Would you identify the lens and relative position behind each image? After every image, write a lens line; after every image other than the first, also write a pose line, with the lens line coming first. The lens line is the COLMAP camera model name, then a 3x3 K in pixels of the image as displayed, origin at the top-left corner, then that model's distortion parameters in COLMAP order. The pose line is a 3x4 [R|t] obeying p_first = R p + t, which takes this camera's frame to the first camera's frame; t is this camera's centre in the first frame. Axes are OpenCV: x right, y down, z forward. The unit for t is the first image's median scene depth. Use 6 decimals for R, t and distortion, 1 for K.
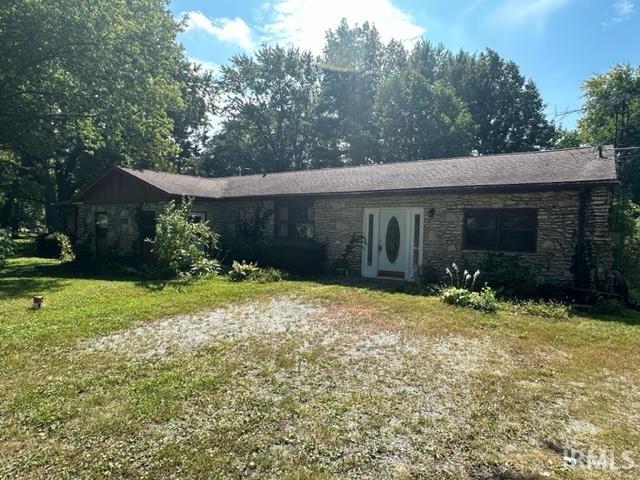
lens RADIAL K [[413.8, 0, 320.0], [0, 413.8, 240.0], [0, 0, 1]] dist [-0.048047, 0.048776]
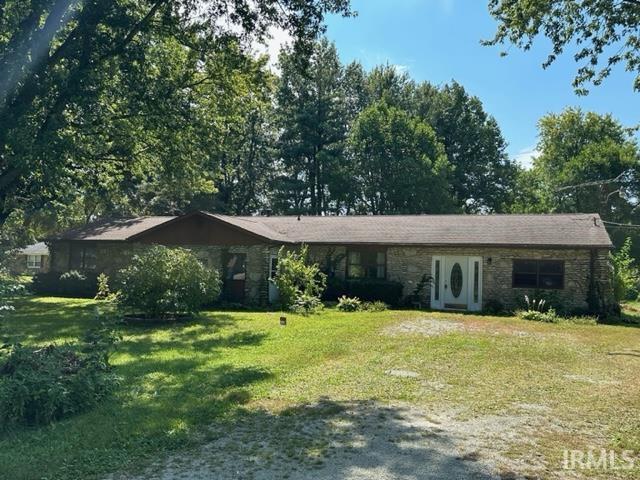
lens RADIAL K [[573.1, 0, 320.0], [0, 573.1, 240.0], [0, 0, 1]] dist [0.042347, -0.011016]
pose [[0.969953, 0.024254, 0.242079, -0.687923], [-0.006883, 0.997356, -0.072347, 0.007100], [-0.243193, 0.068507, 0.967556, -0.680212]]
